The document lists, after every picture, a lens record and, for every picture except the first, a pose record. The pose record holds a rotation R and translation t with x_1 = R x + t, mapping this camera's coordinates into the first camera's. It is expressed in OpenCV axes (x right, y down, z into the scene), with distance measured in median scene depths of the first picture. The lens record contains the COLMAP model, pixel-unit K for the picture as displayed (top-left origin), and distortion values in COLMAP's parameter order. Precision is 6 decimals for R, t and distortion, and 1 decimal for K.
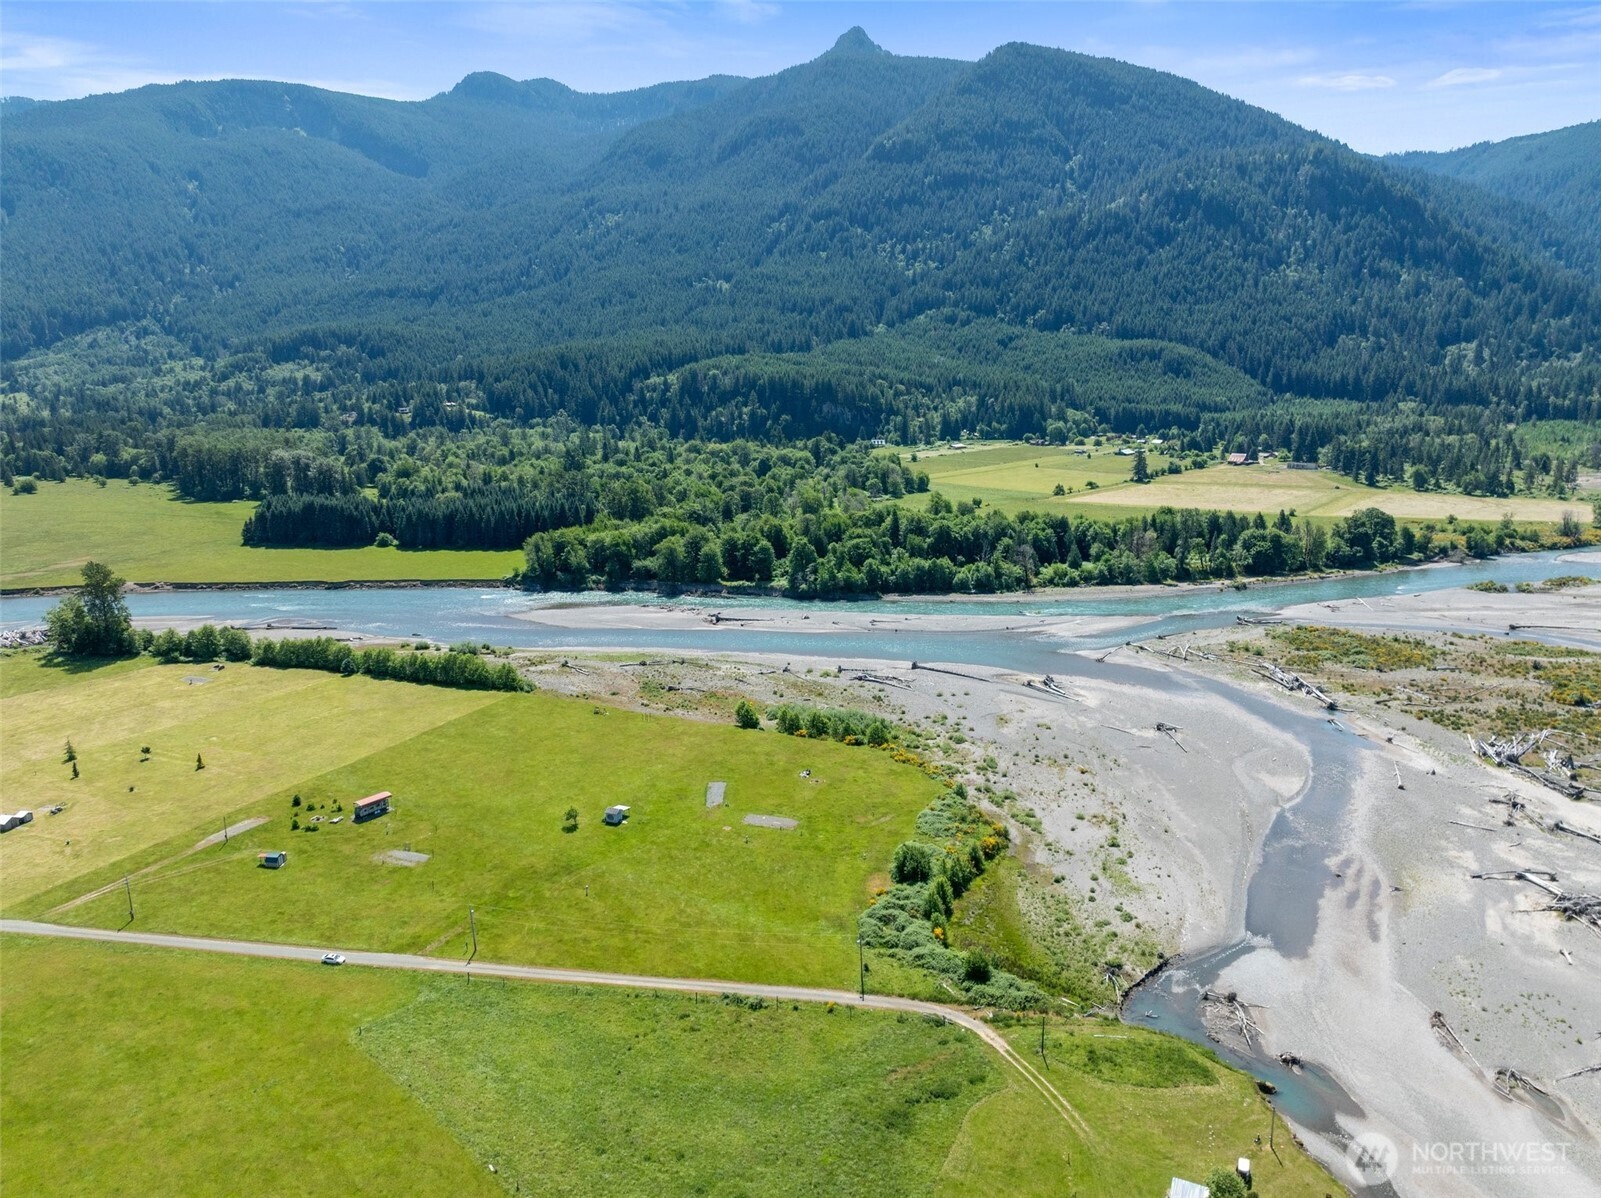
lens RADIAL K [[1131.3, 0, 793.4], [0, 1131.3, 595.4], [0, 0, 1]] dist [-0.041963, 0.008401]
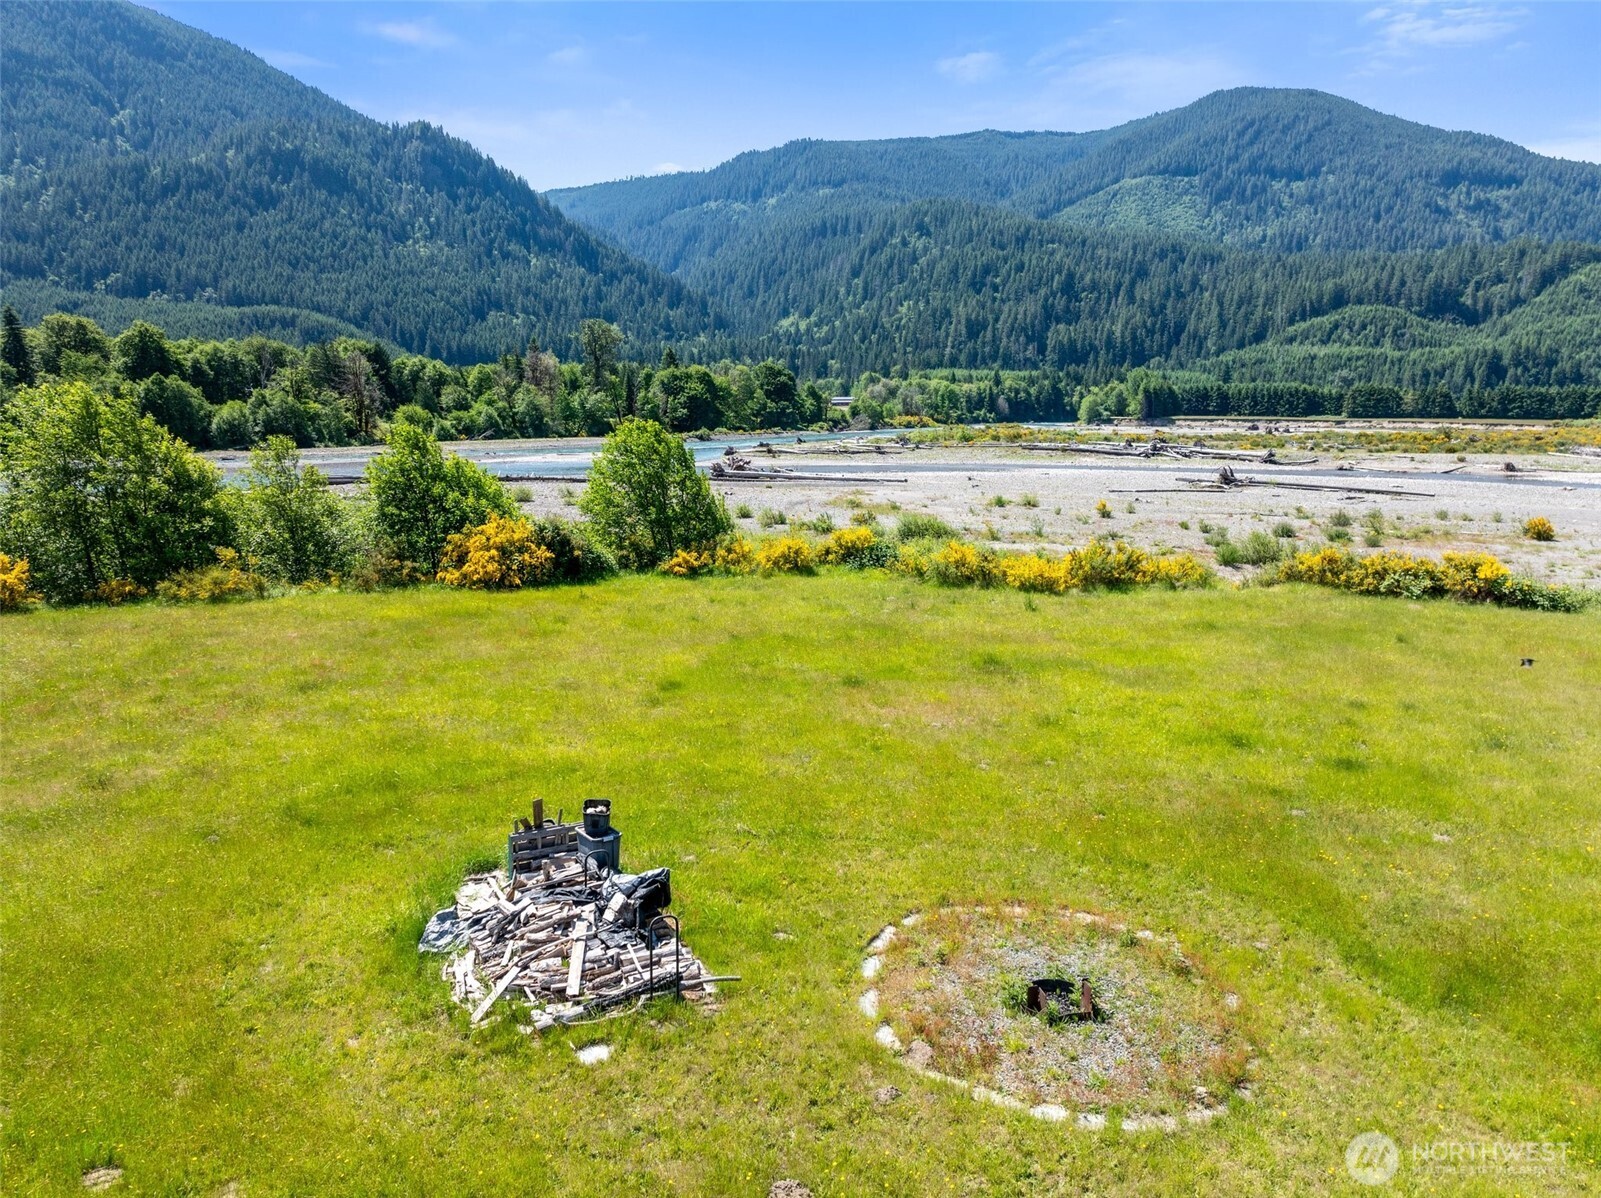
lens RADIAL K [[1131.3, 0, 796.4], [0, 1131.3, 599.9], [0, 0, 1]] dist [-0.041963, 0.008401]
pose [[0.707381, -0.115791, 0.697283, -0.002155], [0.151515, 0.988400, 0.010426, 0.026159], [-0.690402, 0.098274, 0.716720, 0.170864]]
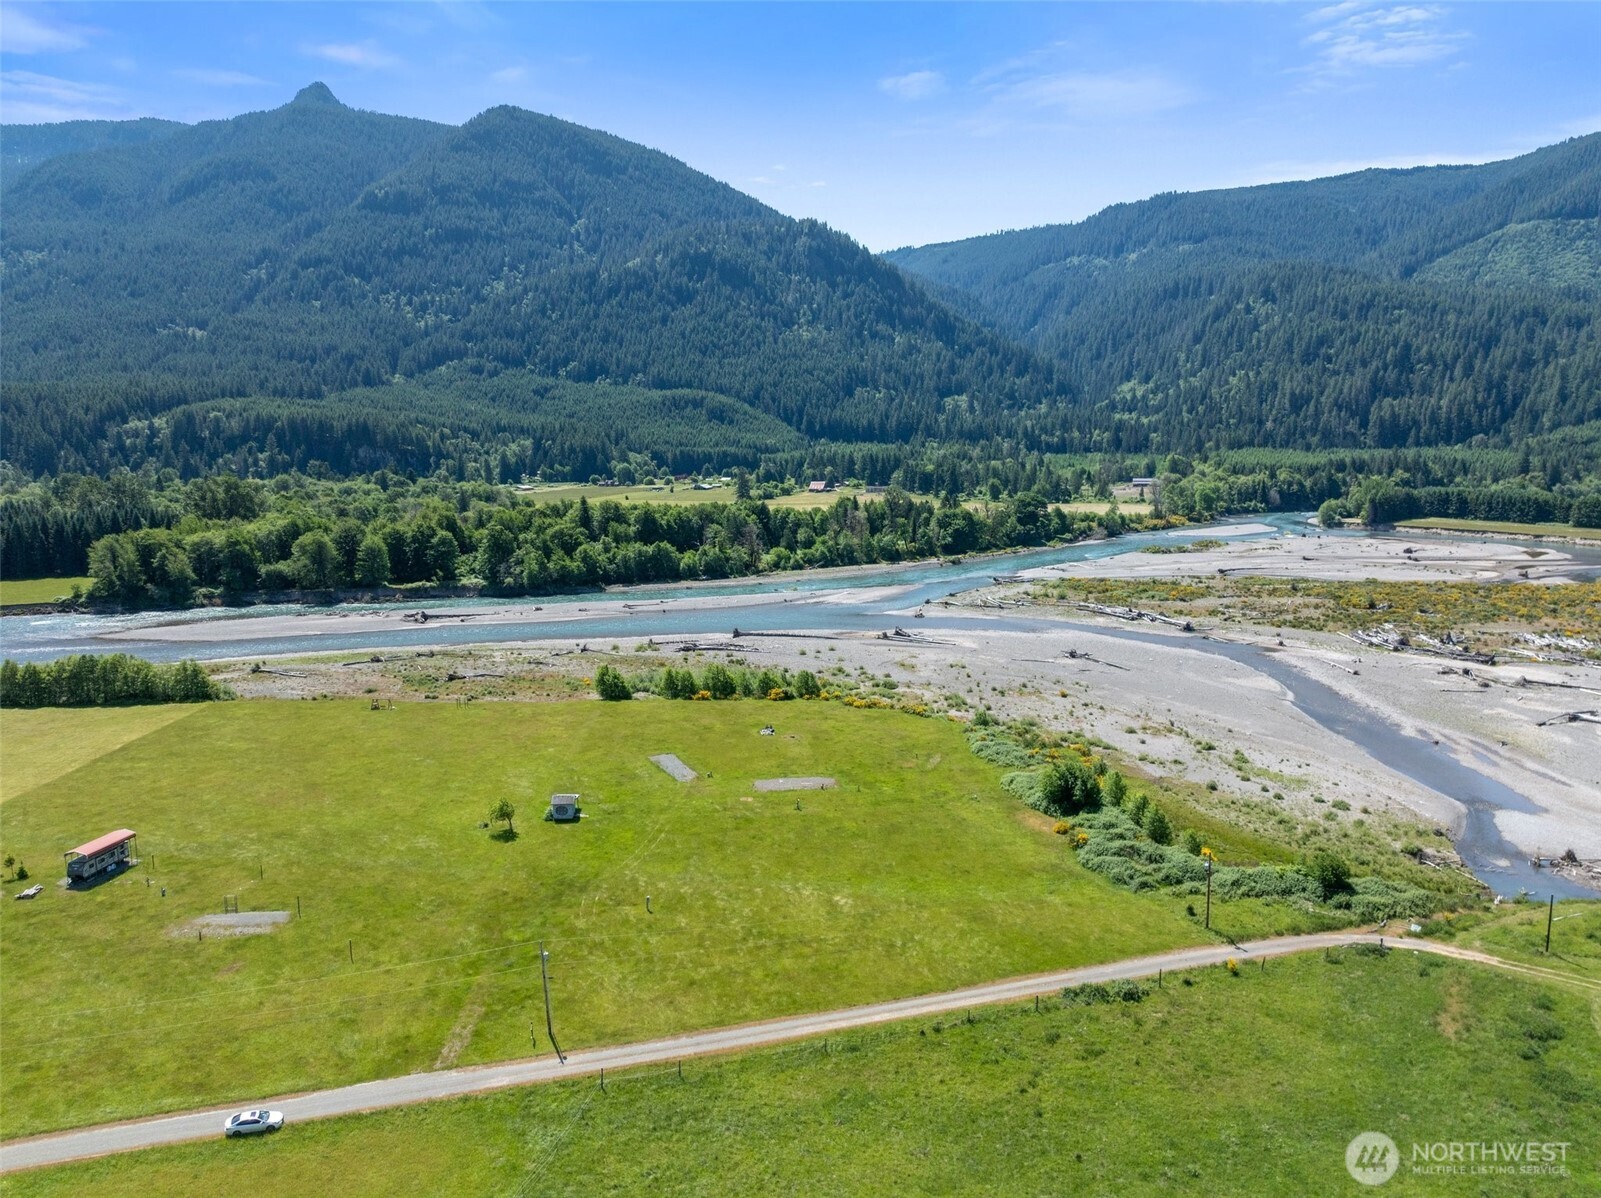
lens RADIAL K [[1131.3, 0, 795.7], [0, 1131.3, 599.0], [0, 0, 1]] dist [-0.041963, 0.008401]
pose [[0.895325, -0.058957, 0.441494, -0.050071], [0.091938, 0.994318, -0.053664, 0.020500], [-0.435822, 0.088637, 0.895658, 0.062422]]
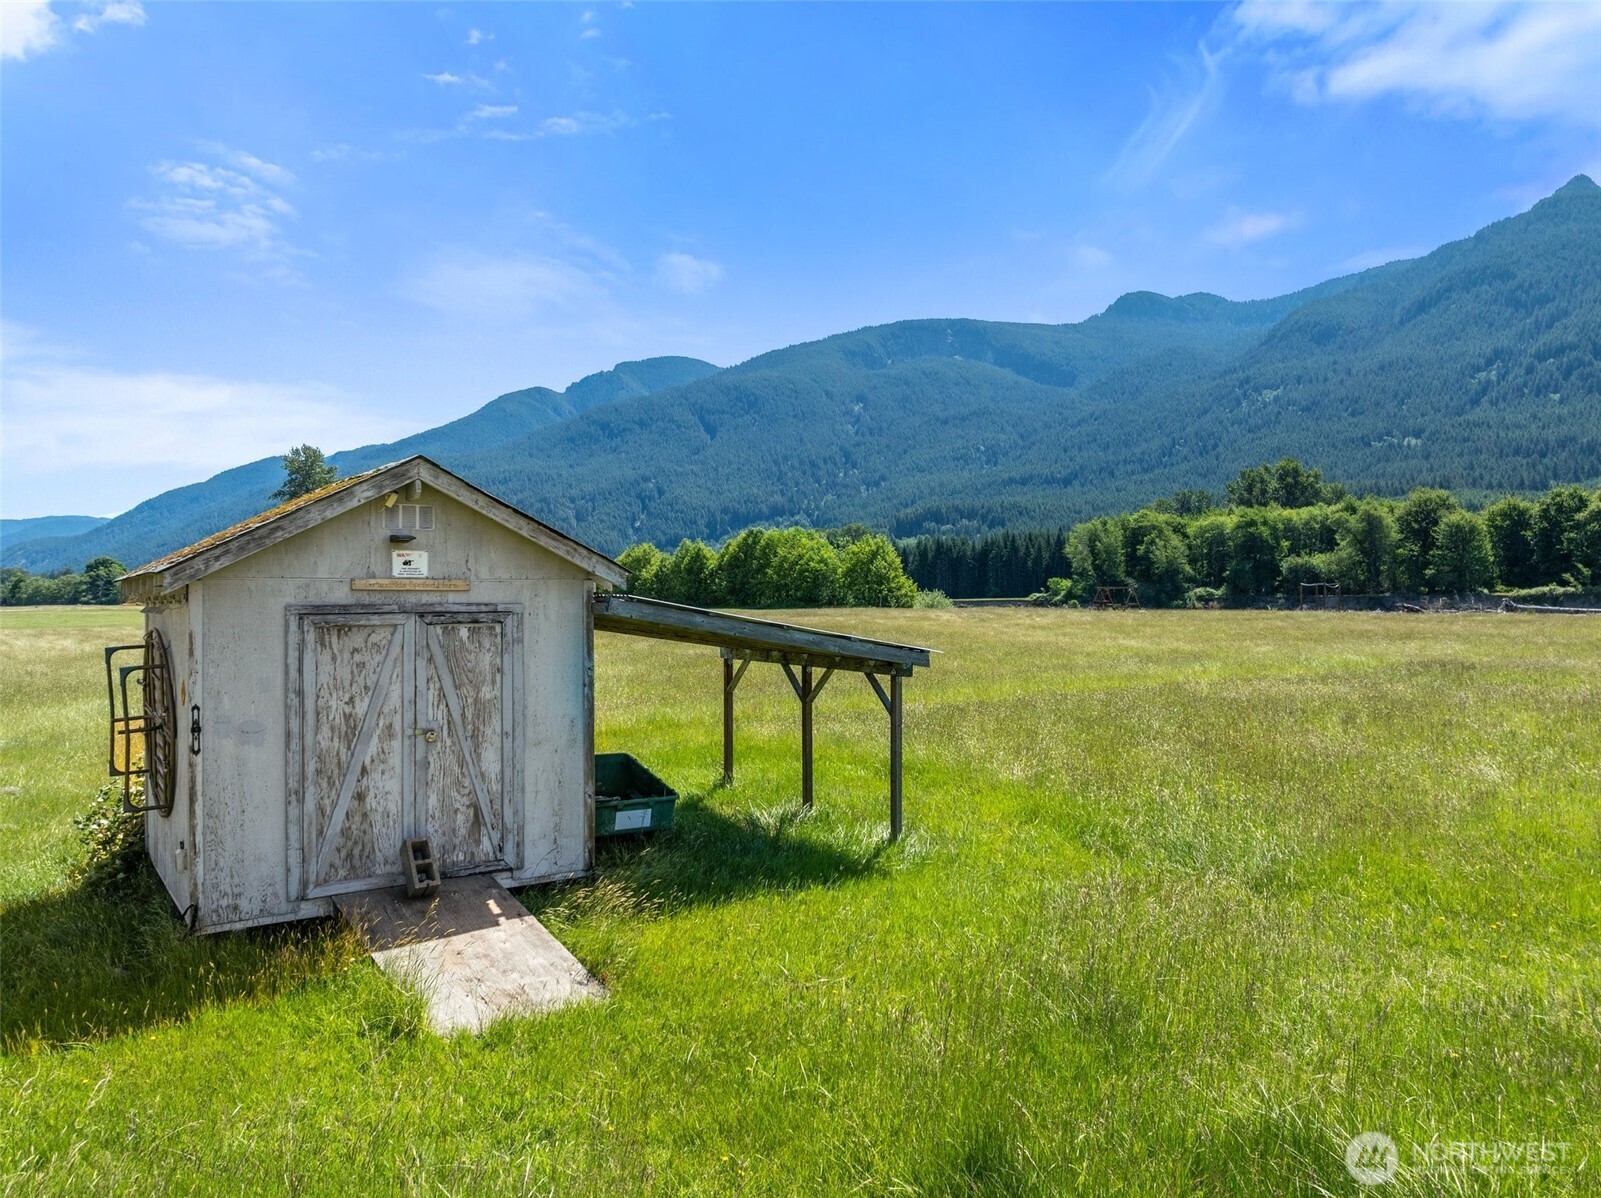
lens RADIAL K [[1131.3, 0, 799.8], [0, 1131.3, 588.0], [0, 0, 1]] dist [-0.041963, 0.008401]
pose [[0.851522, -0.010070, -0.524222, -0.021049], [-0.104600, 0.976455, -0.188665, 0.031716], [0.513779, 0.215486, 0.830420, 0.158582]]
